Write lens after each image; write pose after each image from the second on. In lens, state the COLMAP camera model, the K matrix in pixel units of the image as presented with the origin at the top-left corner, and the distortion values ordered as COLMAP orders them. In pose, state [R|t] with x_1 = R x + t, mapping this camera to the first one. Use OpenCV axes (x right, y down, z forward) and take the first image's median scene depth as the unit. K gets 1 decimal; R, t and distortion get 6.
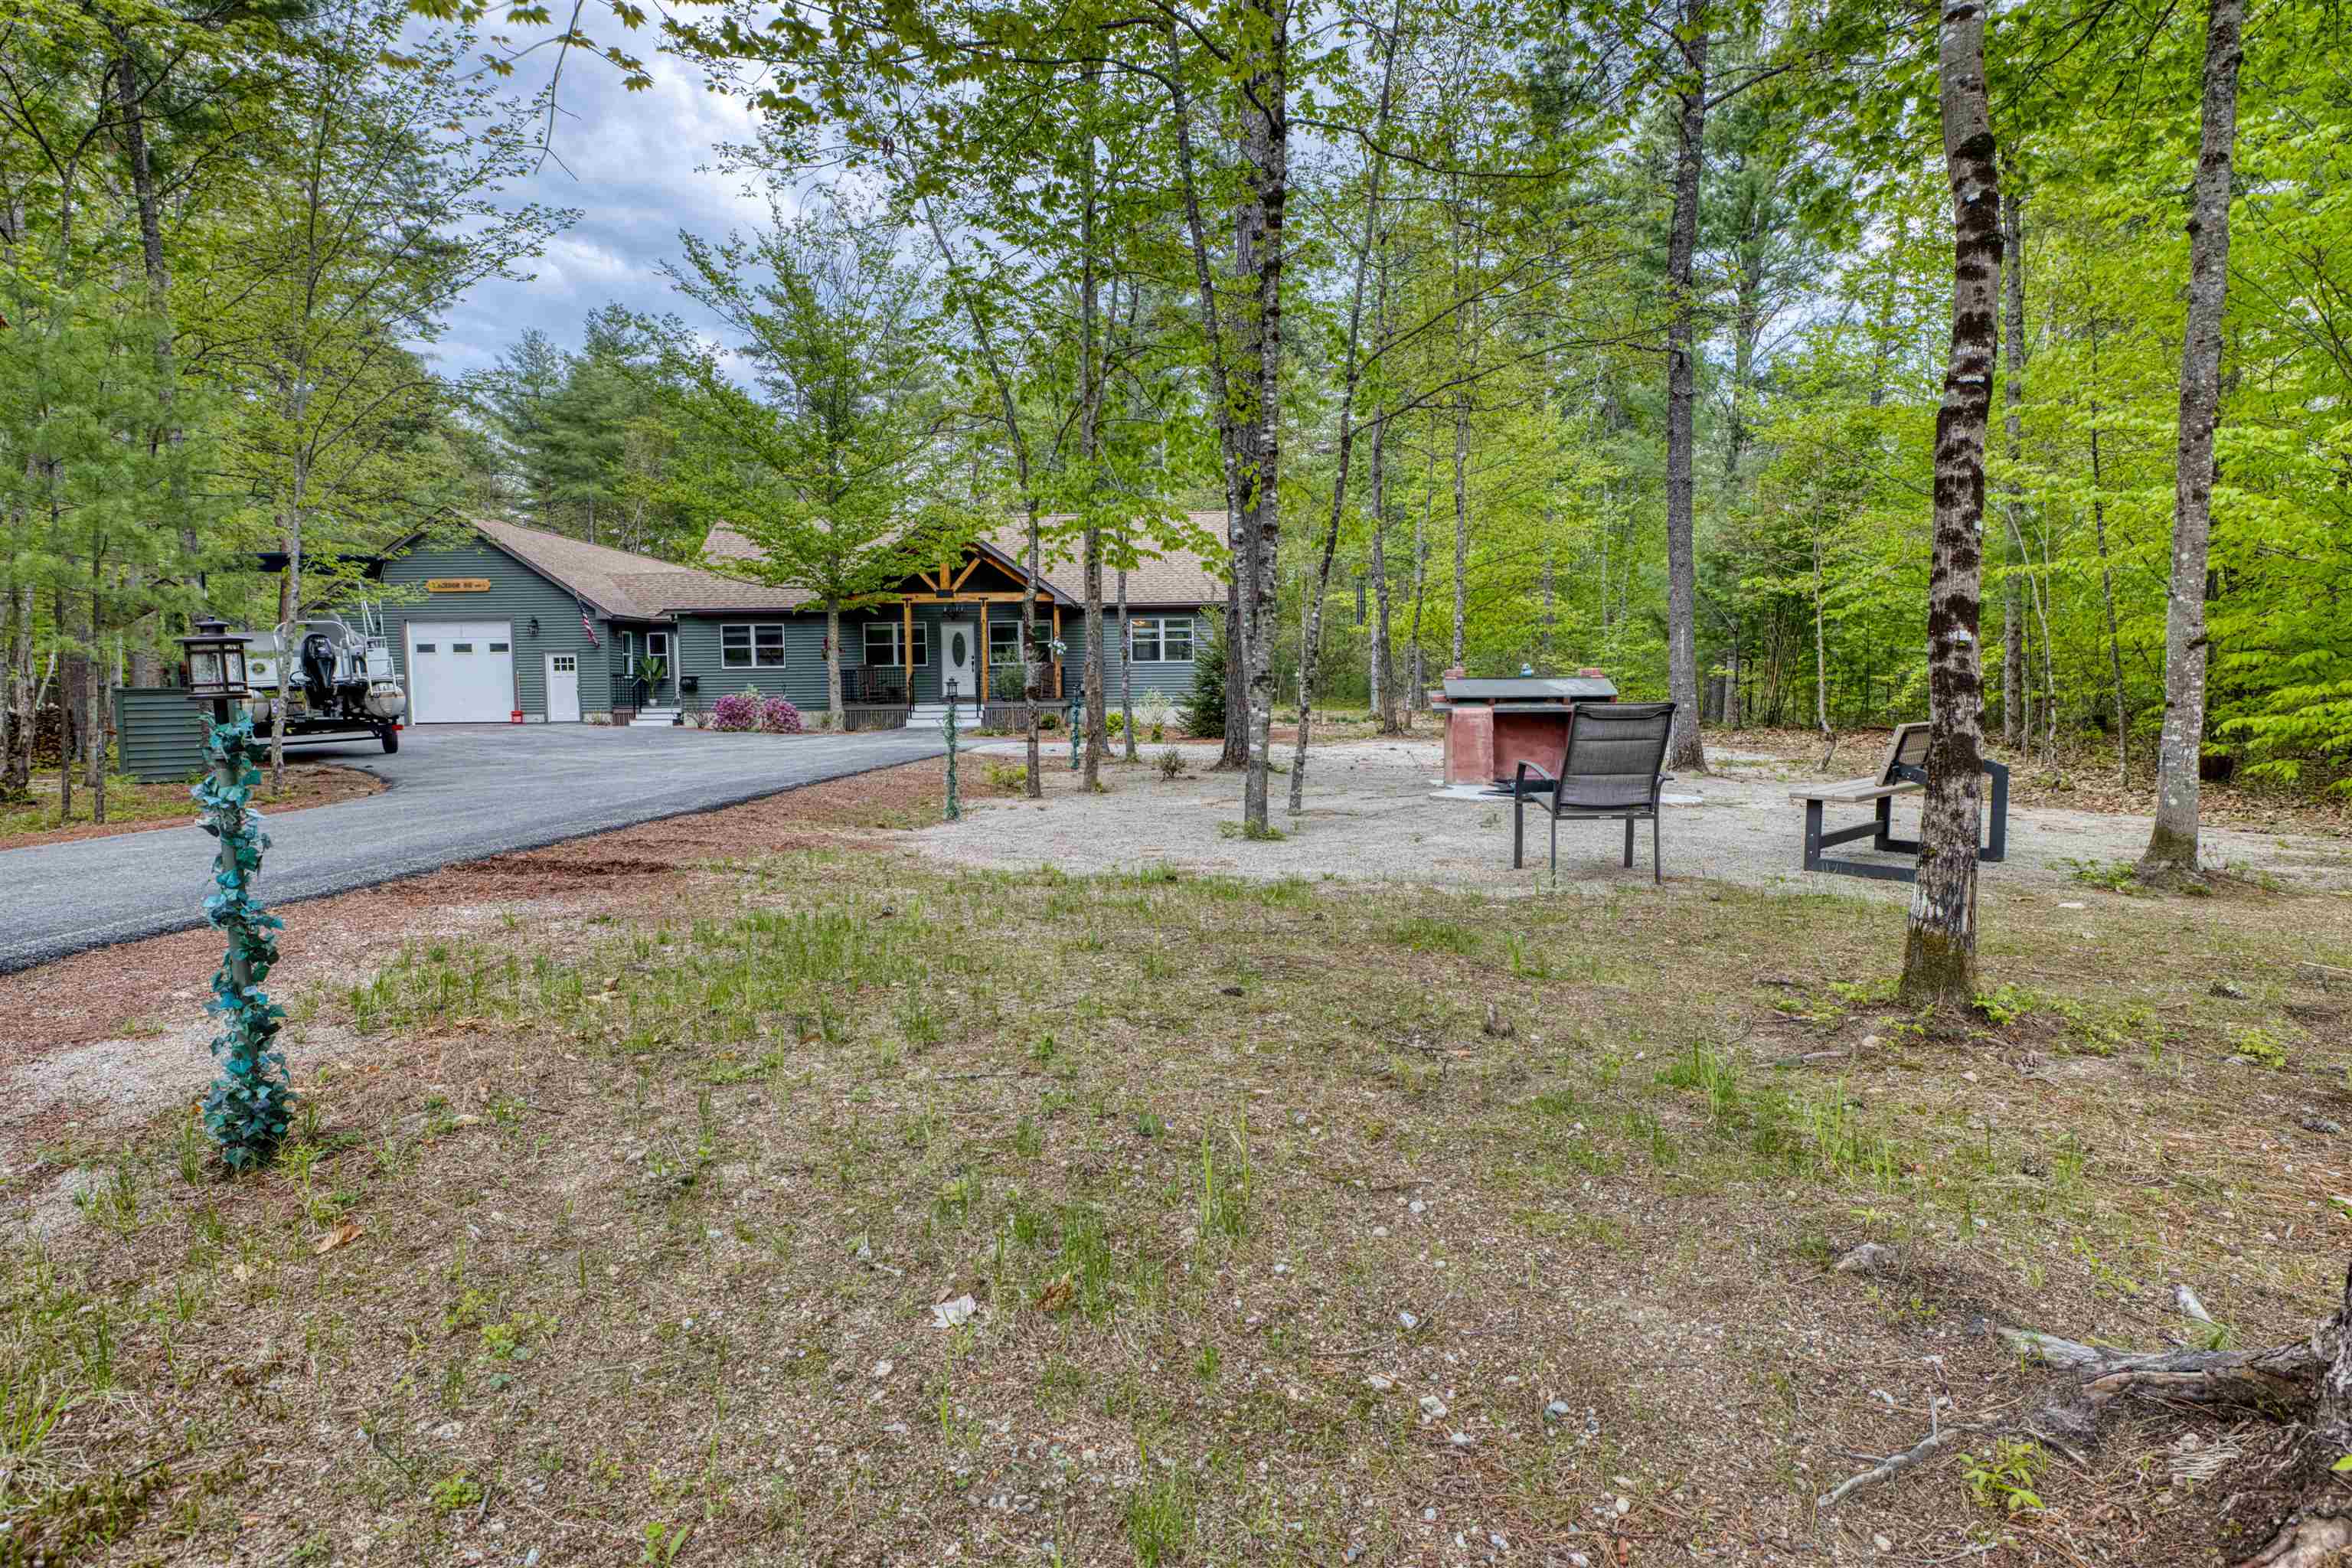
lens RADIAL K [[1234.3, 0, 1176.0], [0, 1234.3, 784.0], [0, 0, 1]] dist [0.018397, 0.000222]
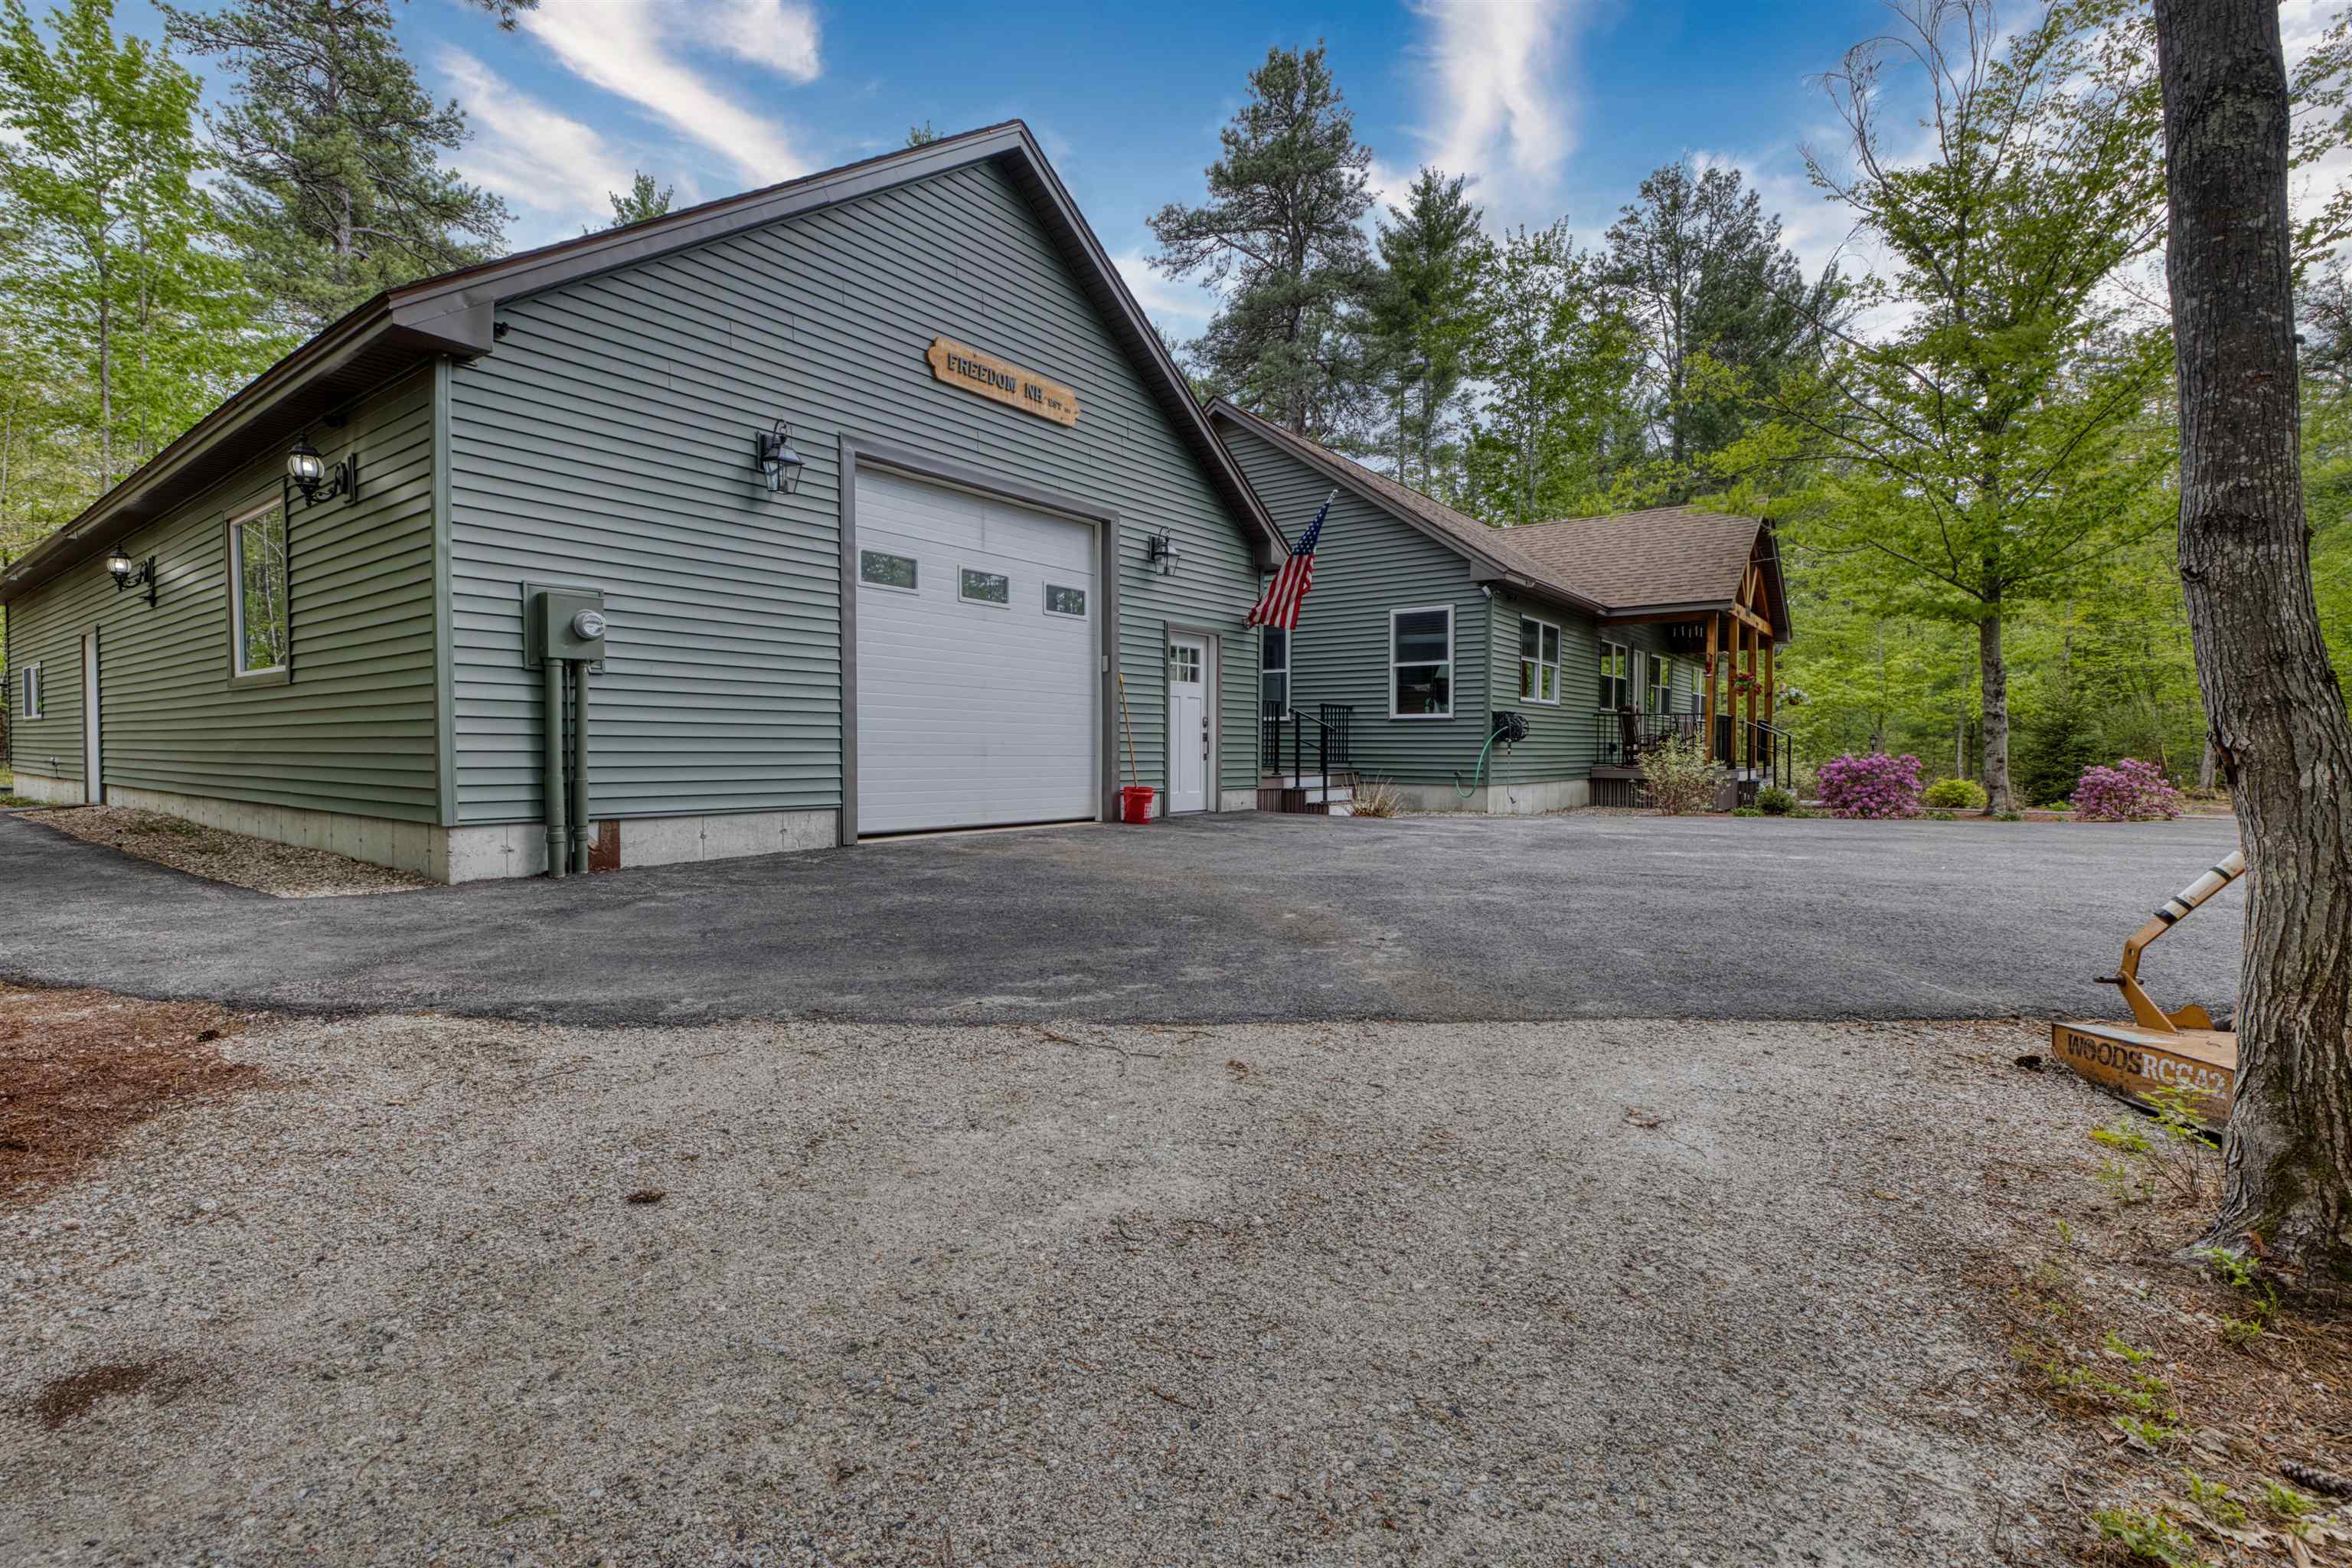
lens RADIAL K [[1053.3, 0, 1176.0], [0, 1053.3, 784.0], [0, 0, 1]] dist [0.001565, 0.000140]
pose [[0.591259, -0.010122, 0.806418, -0.807314], [0.040483, 0.999033, -0.017142, -0.056852], [-0.805465, 0.042782, 0.591097, 0.856741]]
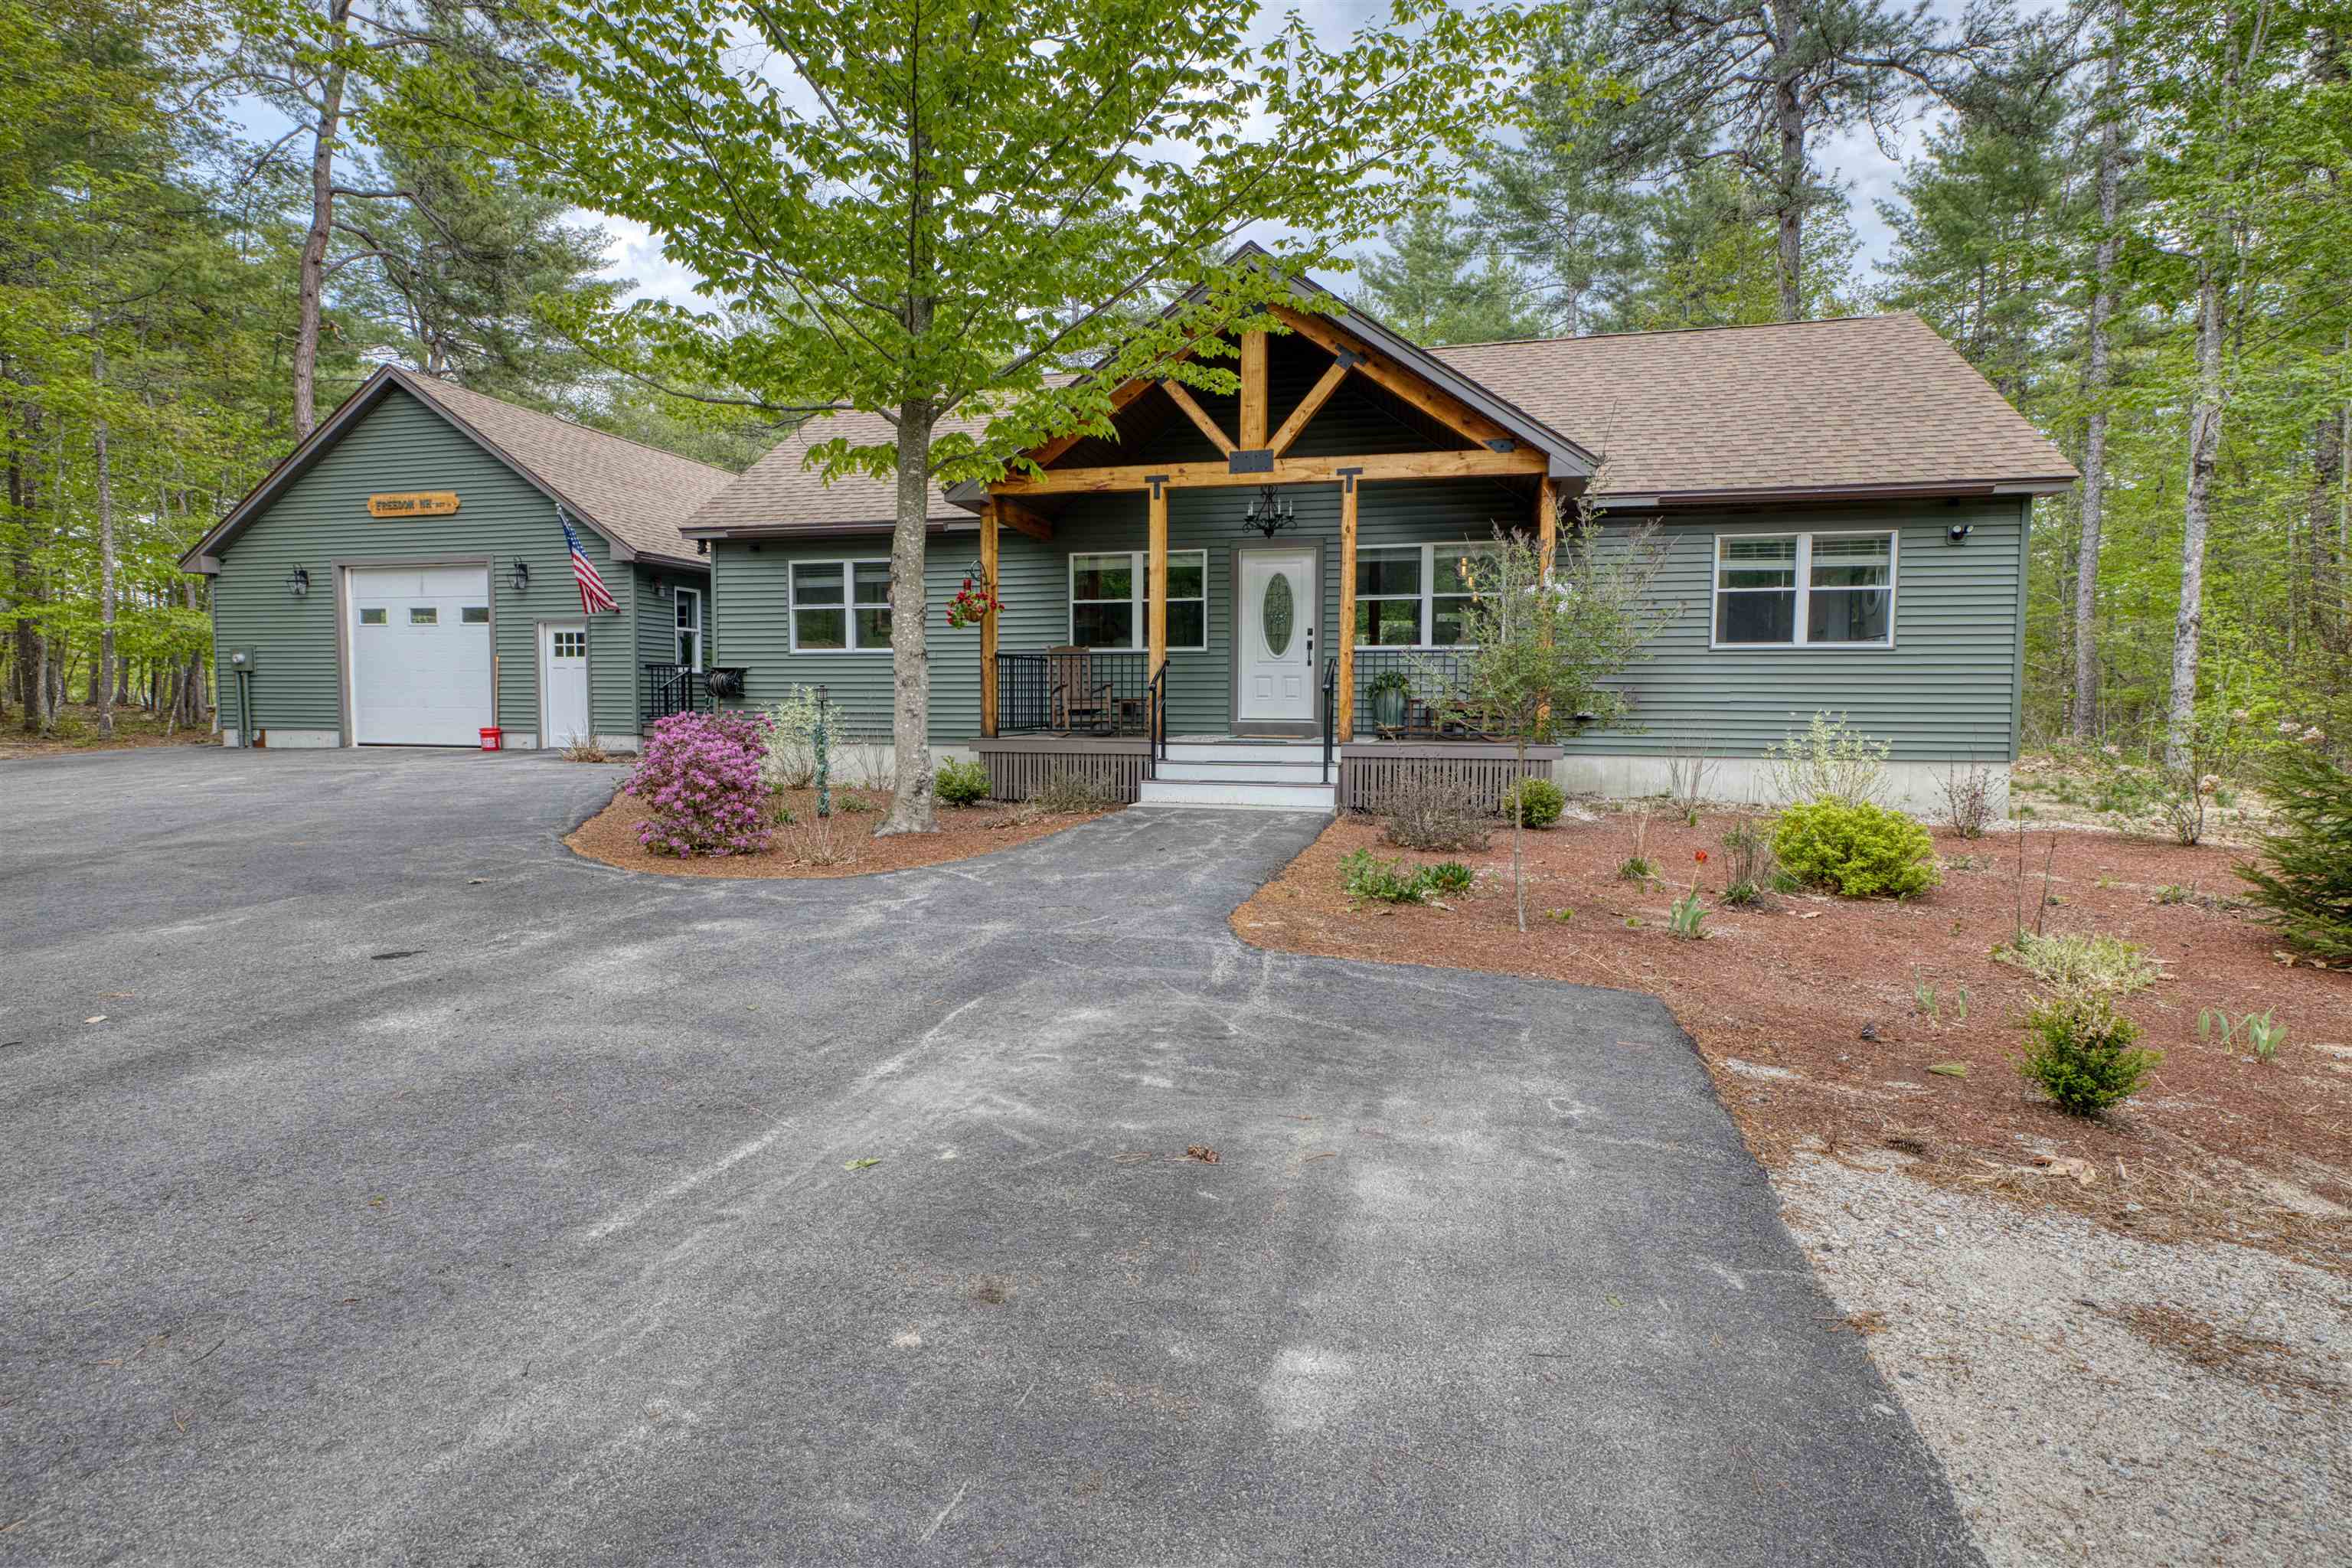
lens RADIAL K [[1173.1, 0, 1176.0], [0, 1173.1, 784.0], [0, 0, 1]] dist [0.000700, 0.000098]
pose [[0.969232, 0.037170, -0.243325, -0.108345], [-0.036814, 0.999304, 0.006012, -0.050603], [0.243379, 0.003130, 0.969926, 0.592759]]
